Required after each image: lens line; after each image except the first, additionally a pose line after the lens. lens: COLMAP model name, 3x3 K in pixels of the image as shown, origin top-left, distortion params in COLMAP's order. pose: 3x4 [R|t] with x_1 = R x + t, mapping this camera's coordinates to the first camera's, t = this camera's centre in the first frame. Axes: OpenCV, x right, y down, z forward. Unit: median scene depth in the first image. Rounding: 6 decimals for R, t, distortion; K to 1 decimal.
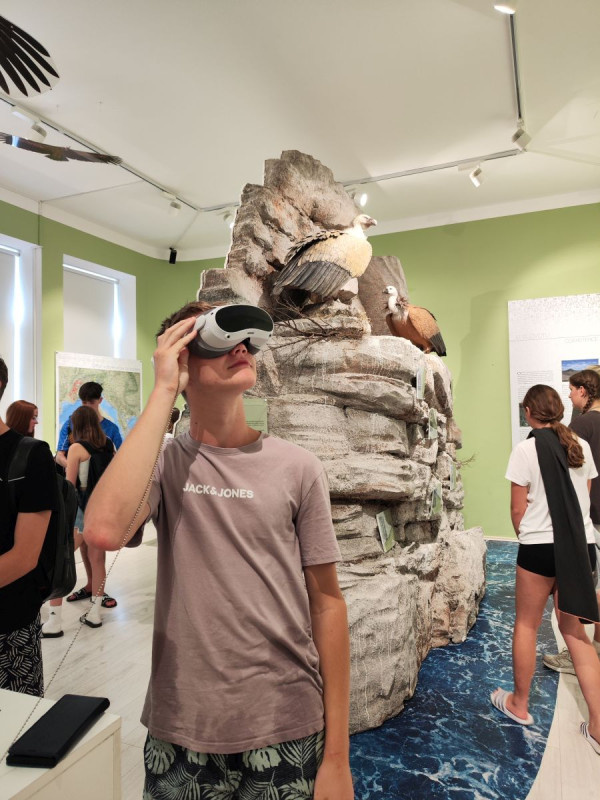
lens RADIAL K [[573.2, 0, 300.0], [0, 573.2, 400.0], [0, 0, 1]] dist [0.048750, -0.005963]
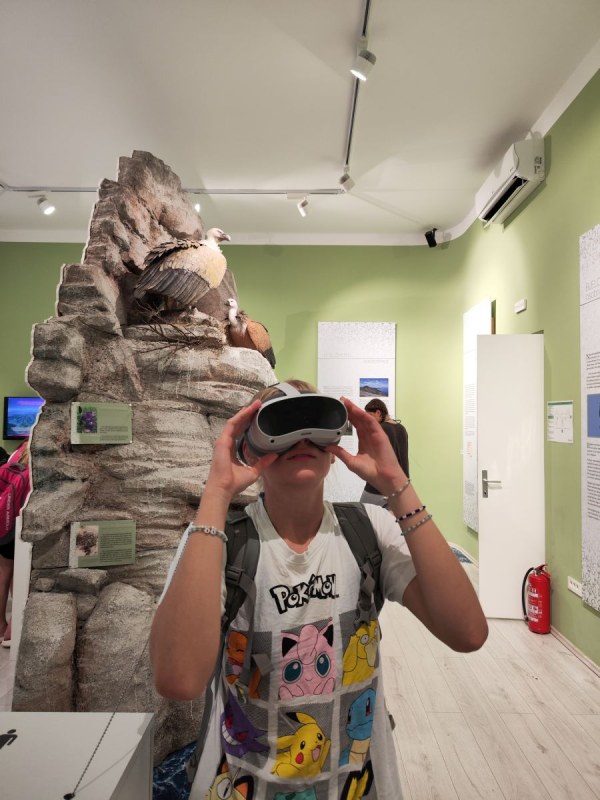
lens RADIAL K [[573.2, 0, 300.0], [0, 573.2, 400.0], [0, 0, 1]] dist [0.048750, -0.005963]
pose [[0.929267, 0.039689, 0.367270, -0.132346], [-0.035503, 0.999205, -0.018150, -0.000728], [-0.367698, 0.003827, 0.929937, -0.015682]]
